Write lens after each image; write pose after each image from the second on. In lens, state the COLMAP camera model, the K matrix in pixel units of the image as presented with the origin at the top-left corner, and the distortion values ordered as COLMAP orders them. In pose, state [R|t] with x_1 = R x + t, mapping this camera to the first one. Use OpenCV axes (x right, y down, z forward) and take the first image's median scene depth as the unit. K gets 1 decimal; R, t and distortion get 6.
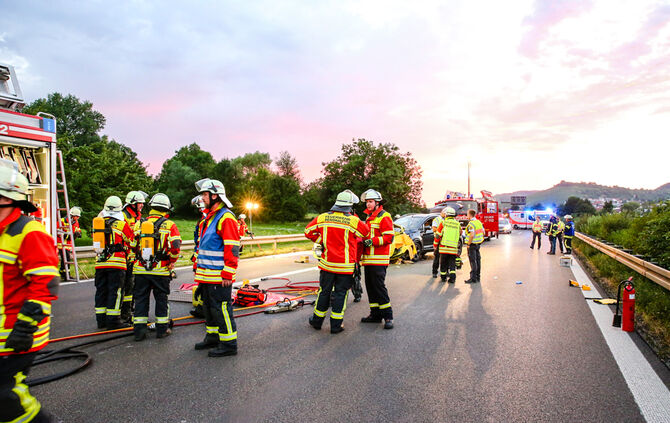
lens RADIAL K [[451.2, 0, 332.1], [0, 451.2, 225.9], [0, 0, 1]] dist [-0.107842, 0.084142]
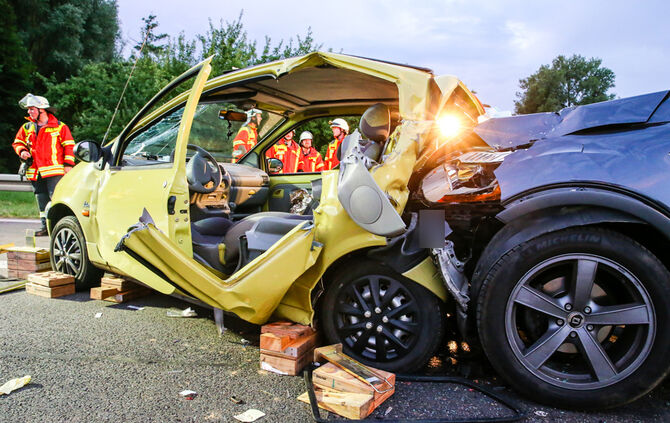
lens RADIAL K [[451.2, 0, 332.1], [0, 451.2, 225.9], [0, 0, 1]] dist [-0.107842, 0.084142]
pose [[0.439452, 0.099374, -0.892753, 0.033603], [-0.046996, 0.995044, 0.087627, 0.003121], [0.897036, 0.003448, 0.441944, 0.124868]]
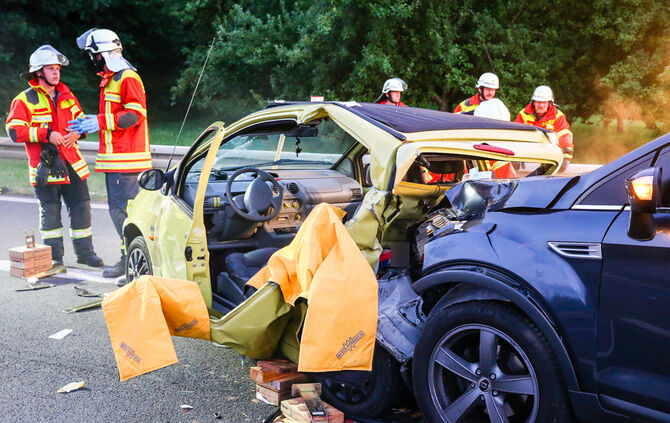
lens RADIAL K [[847.3, 0, 334.6], [0, 847.3, 228.2], [0, 0, 1]] dist [0.072656, 0.019016]
pose [[0.047739, 0.149507, -0.987607, 0.049696], [-0.031401, 0.988471, 0.148120, -0.001650], [0.998366, 0.023941, 0.051884, 0.130022]]
